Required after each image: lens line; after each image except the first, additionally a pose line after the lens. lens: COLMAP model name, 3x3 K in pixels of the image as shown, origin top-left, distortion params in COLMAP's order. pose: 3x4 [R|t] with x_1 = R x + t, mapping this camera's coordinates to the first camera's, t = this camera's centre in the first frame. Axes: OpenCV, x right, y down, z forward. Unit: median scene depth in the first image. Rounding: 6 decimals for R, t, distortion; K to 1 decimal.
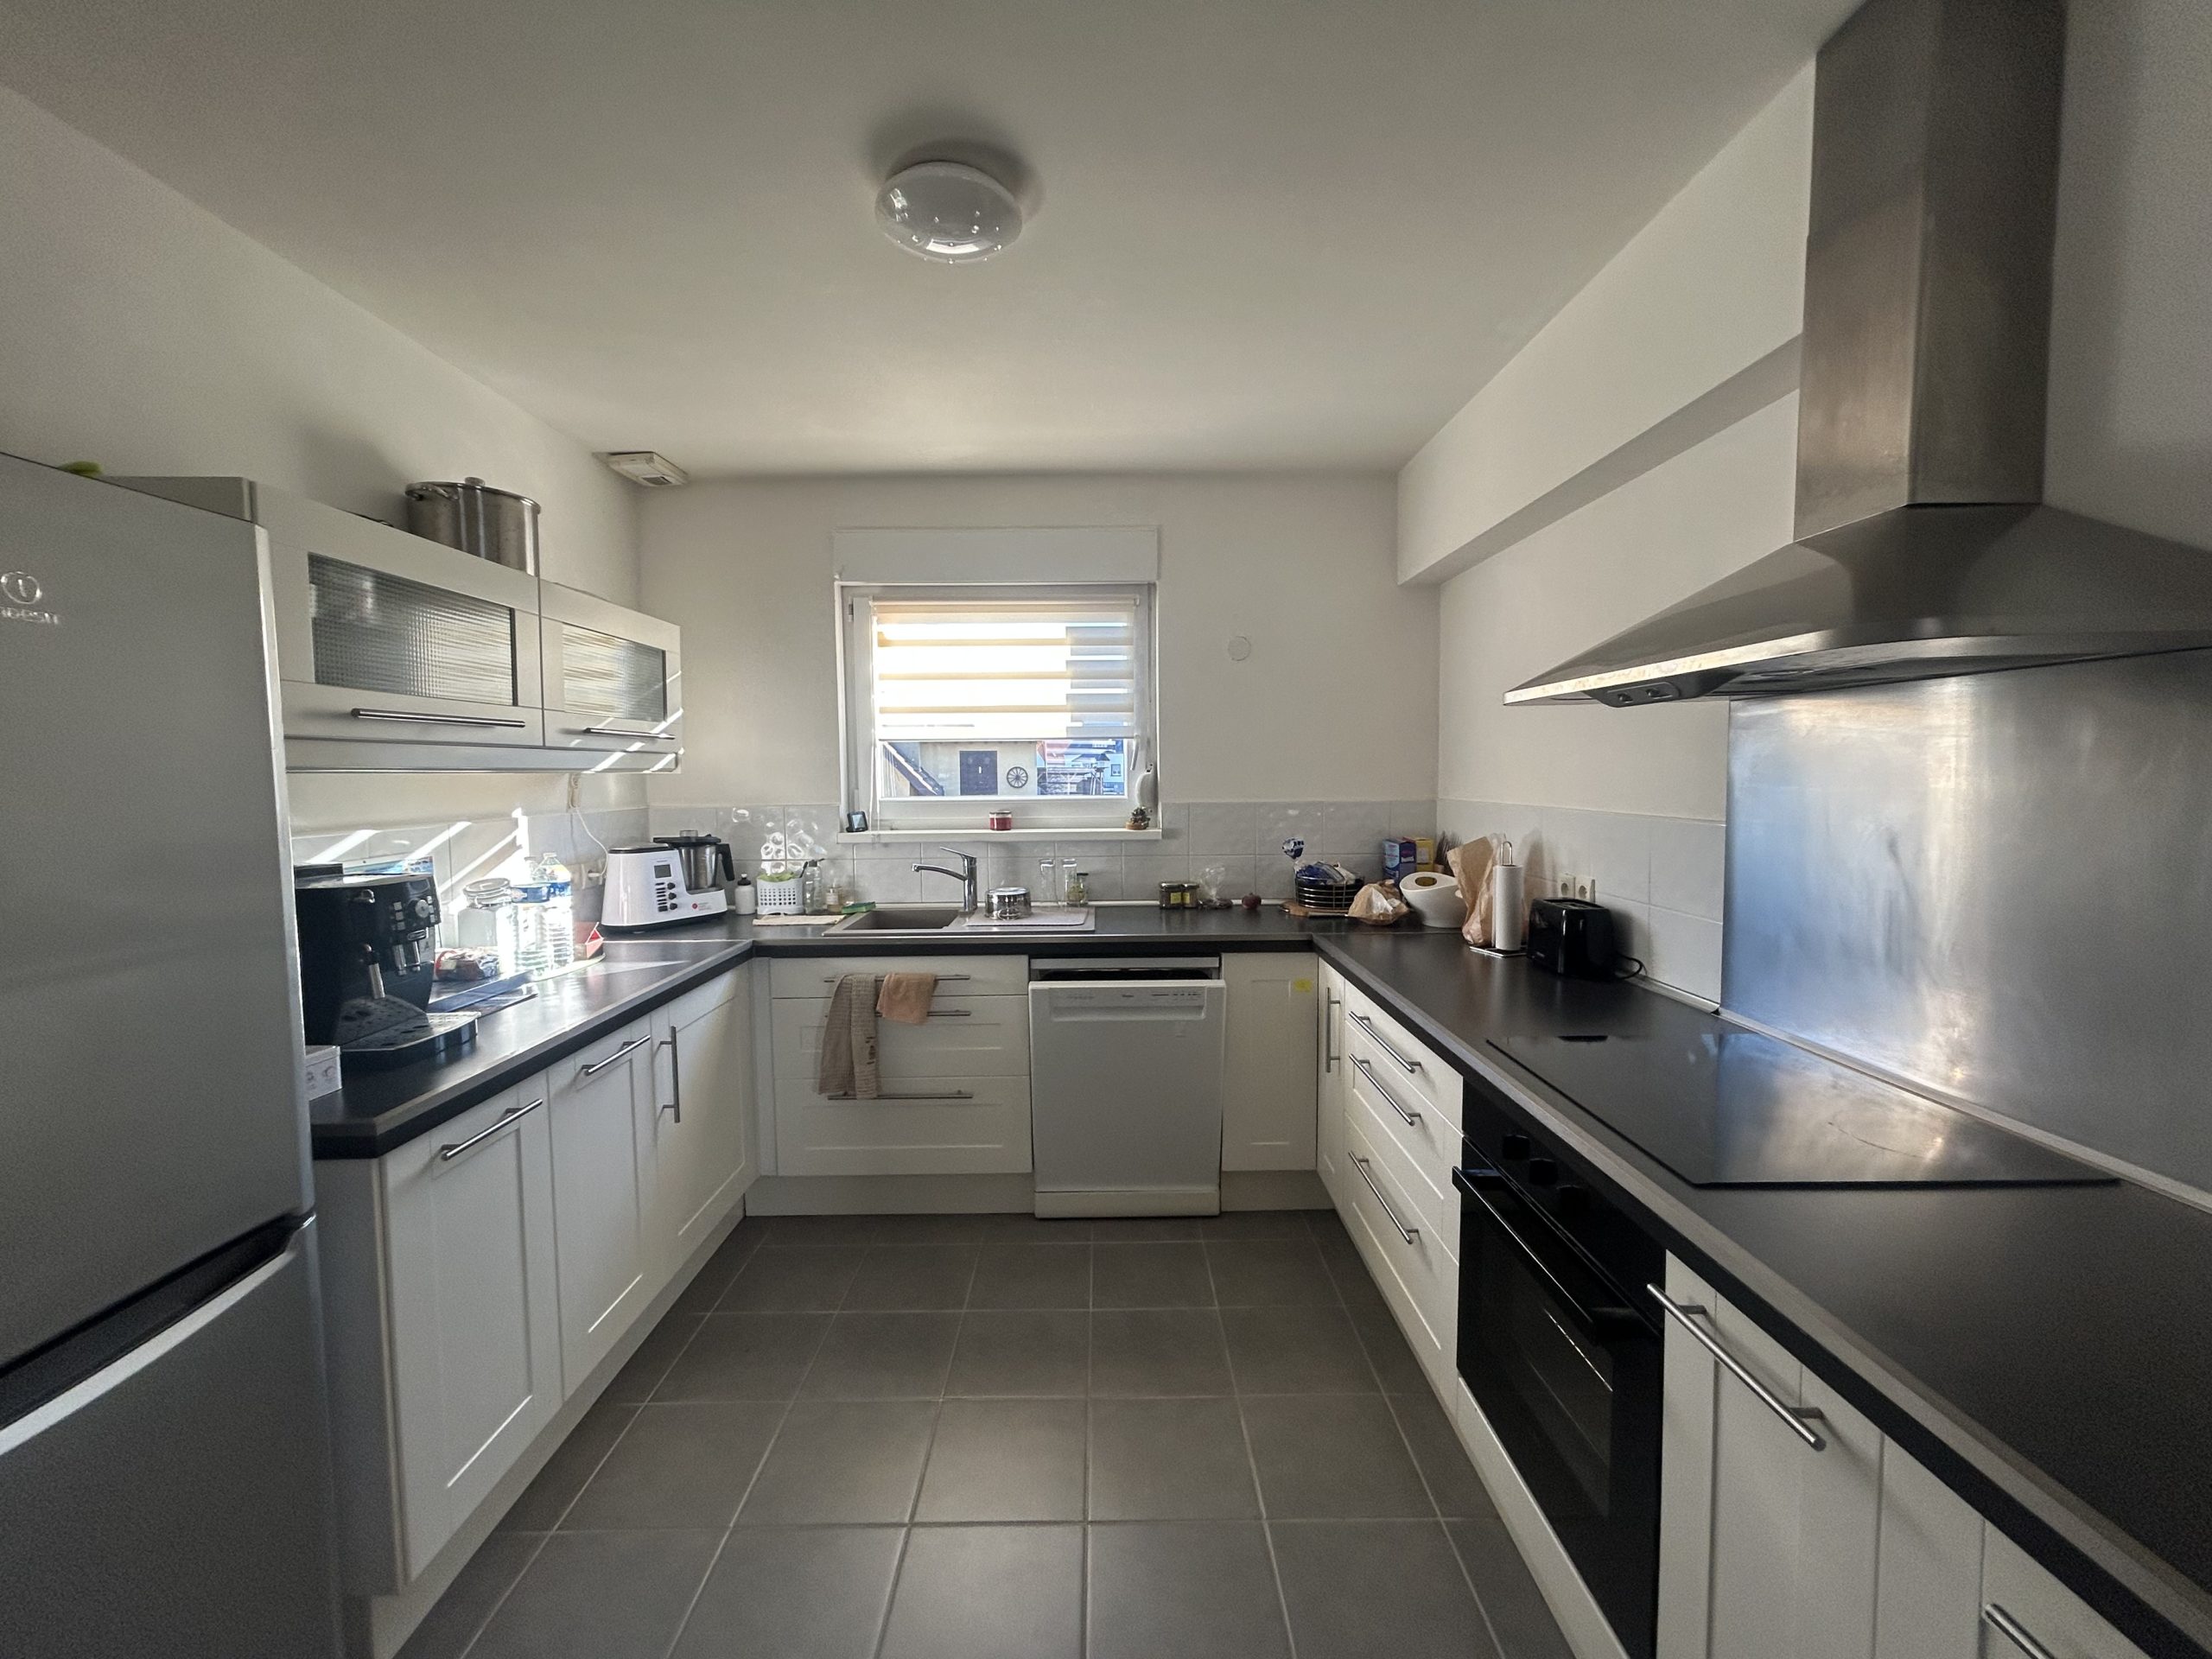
lens RADIAL K [[893.9, 0, 1106.0], [0, 893.9, 829.5], [0, 0, 1]] dist [0.000592, -0.000098]
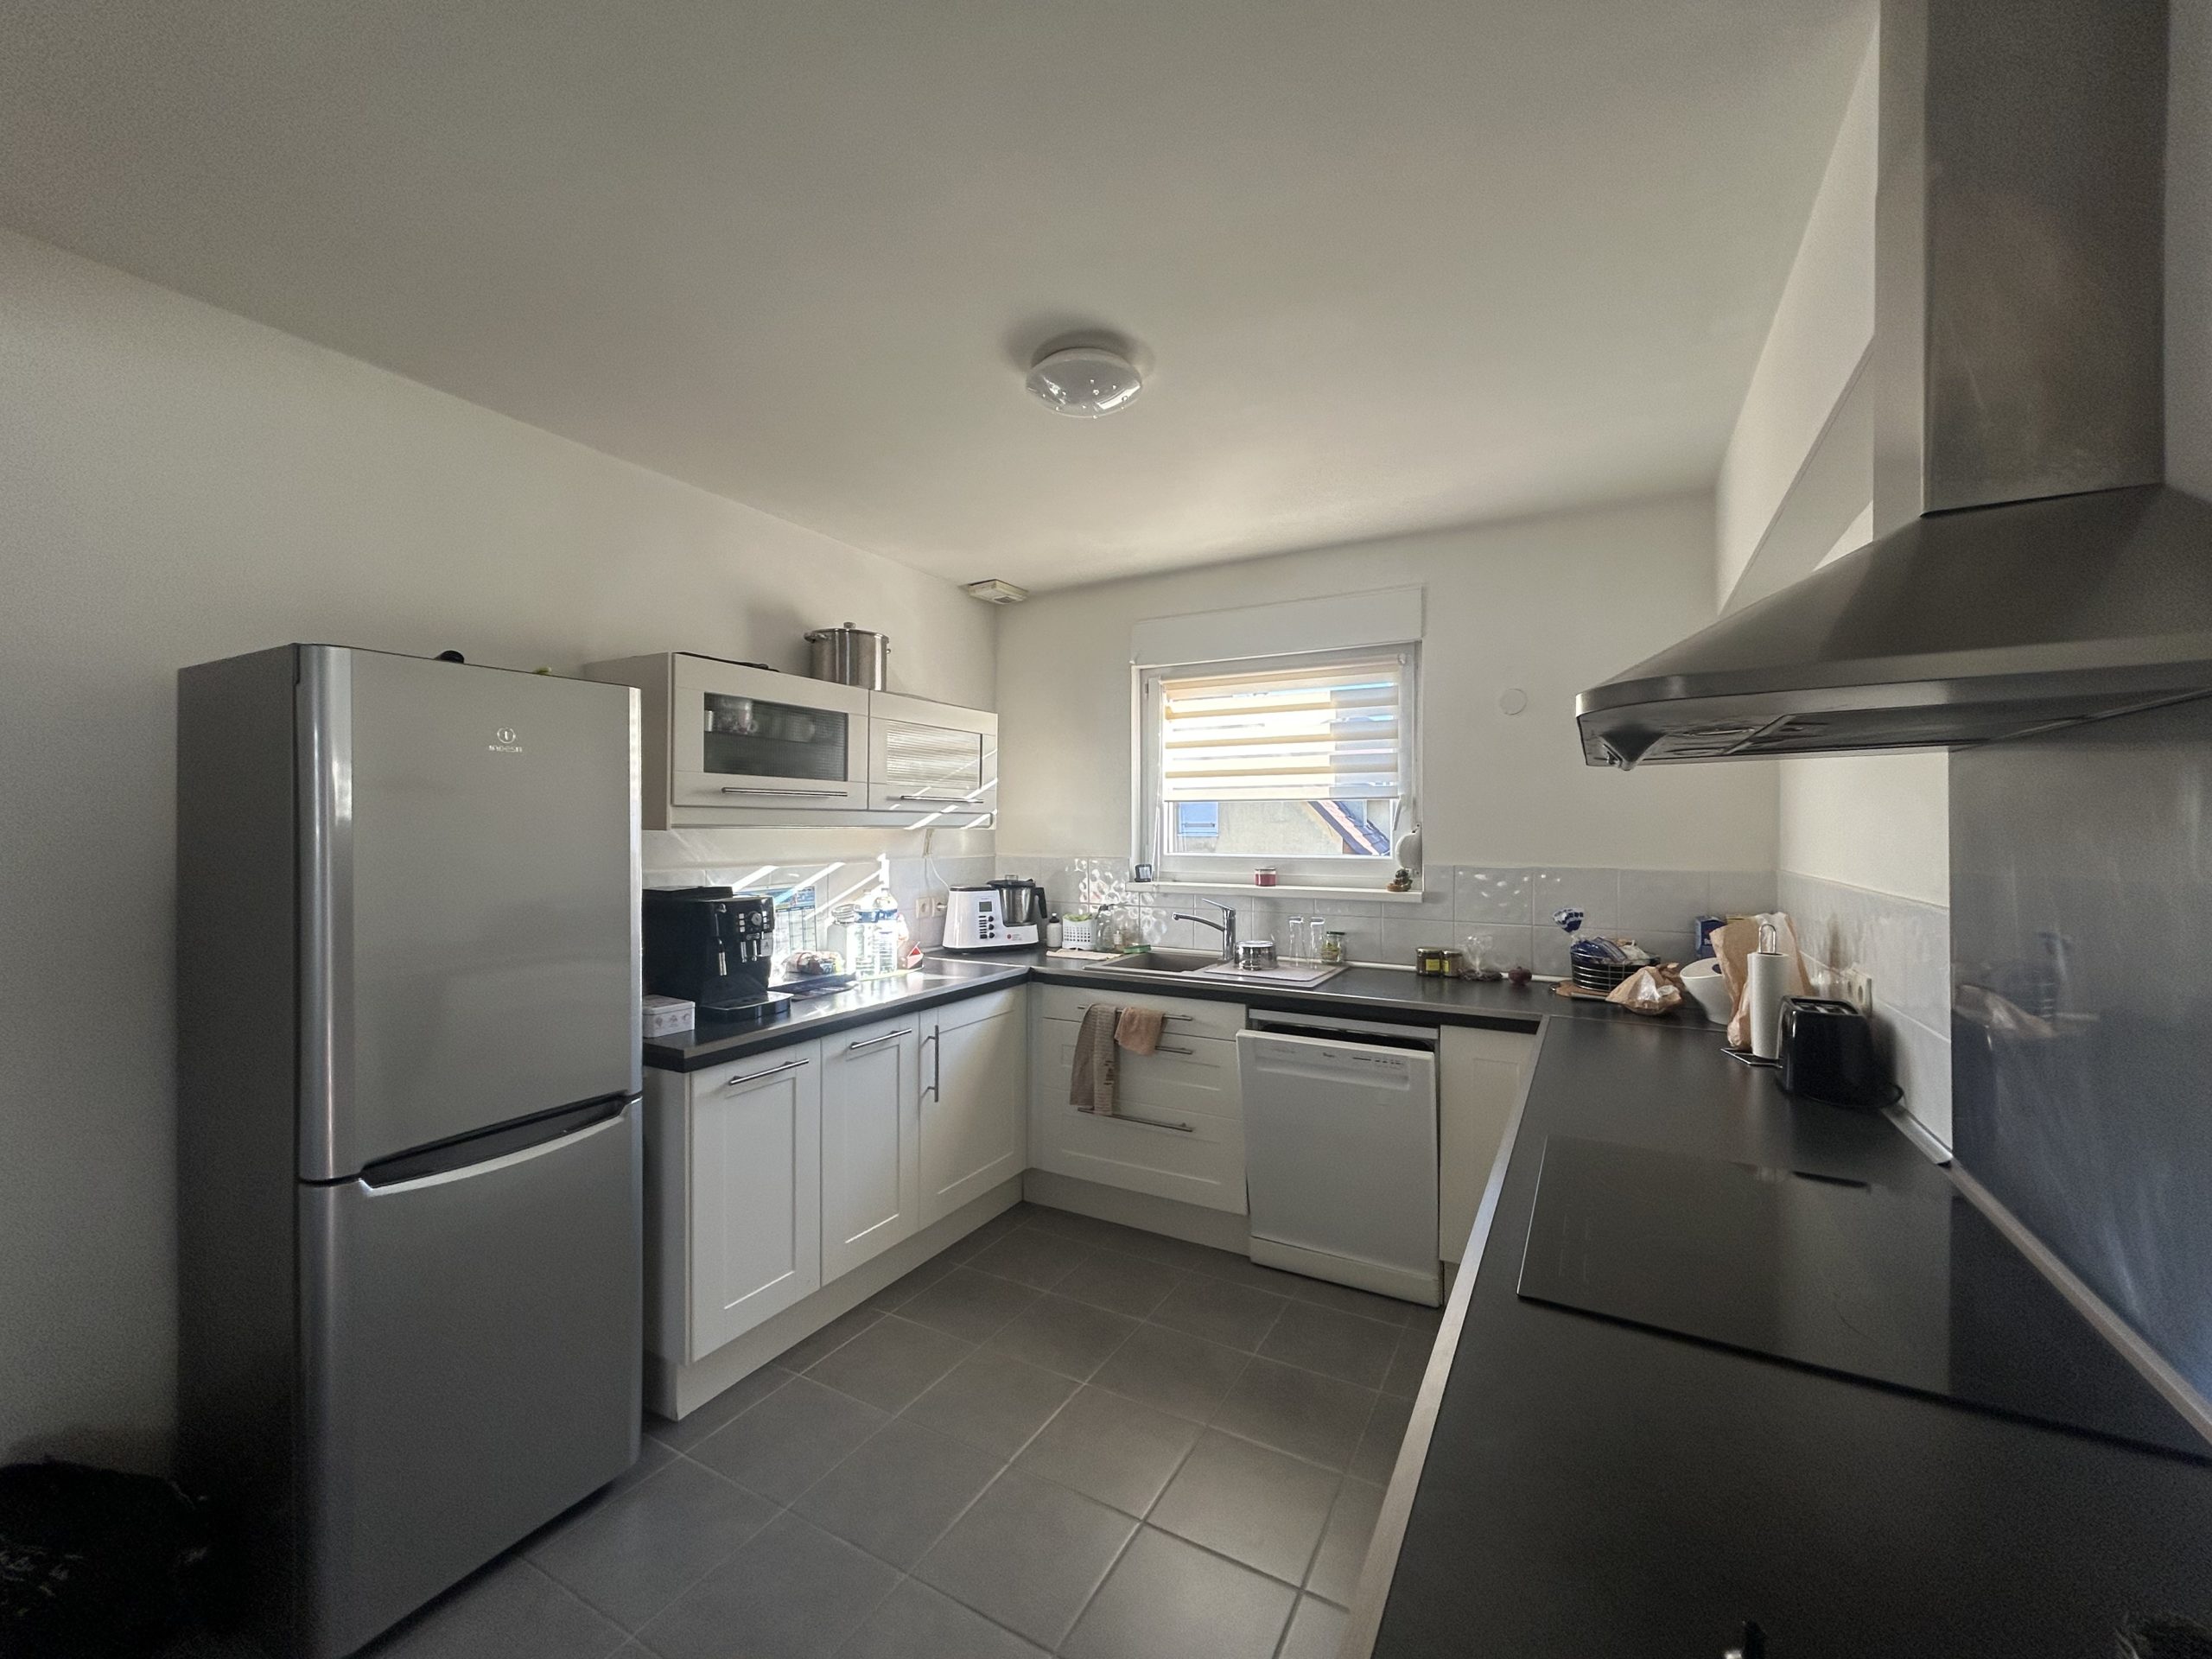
lens RADIAL K [[893.9, 0, 1106.0], [0, 893.9, 829.5], [0, 0, 1]] dist [-0.001530, -0.000240]
pose [[0.866626, 0.011222, -0.498831, 0.278227], [-0.041478, 0.997907, -0.049609, -0.006504], [0.497230, 0.063683, 0.865278, -0.010136]]
